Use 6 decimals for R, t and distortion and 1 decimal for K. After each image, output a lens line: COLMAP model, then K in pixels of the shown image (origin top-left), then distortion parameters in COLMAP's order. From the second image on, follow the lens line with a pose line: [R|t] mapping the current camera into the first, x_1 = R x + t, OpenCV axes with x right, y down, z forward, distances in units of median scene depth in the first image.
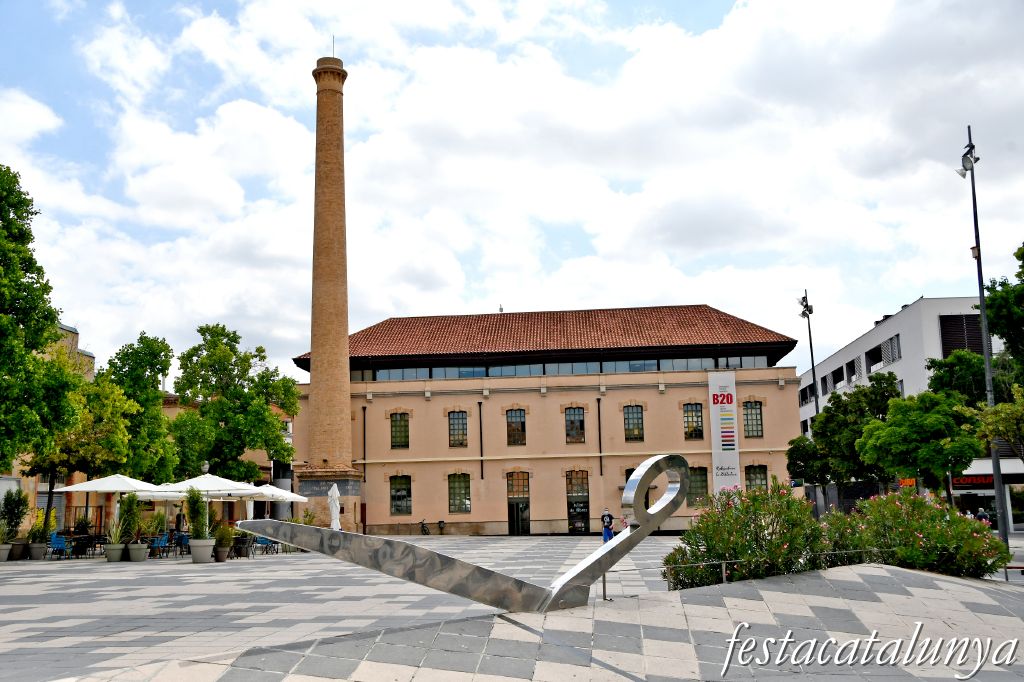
lens RADIAL K [[1033.8, 0, 516.2], [0, 1033.8, 354.9], [0, 0, 1]] dist [-0.000698, 0.026202]
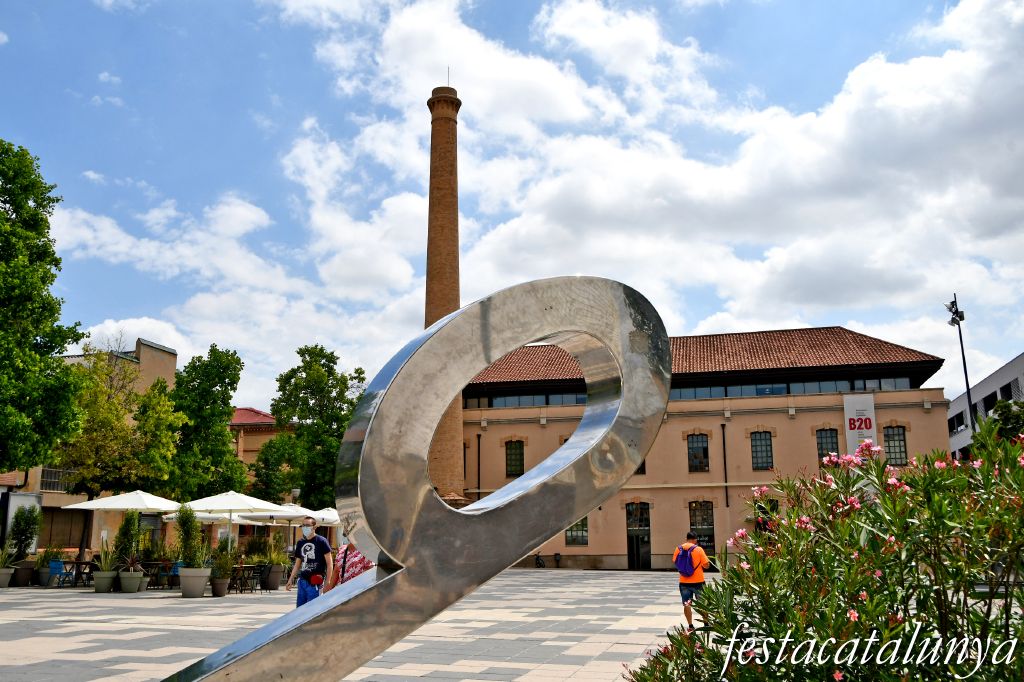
lens RADIAL K [[924.9, 0, 513.6], [0, 924.9, 355.5], [0, 0, 1]] dist [-0.083814, 0.180939]
pose [[0.986210, -0.016616, -0.164661, 0.031262], [0.007892, 0.998537, -0.053498, 0.023168], [0.165309, 0.051461, 0.984898, 0.144223]]
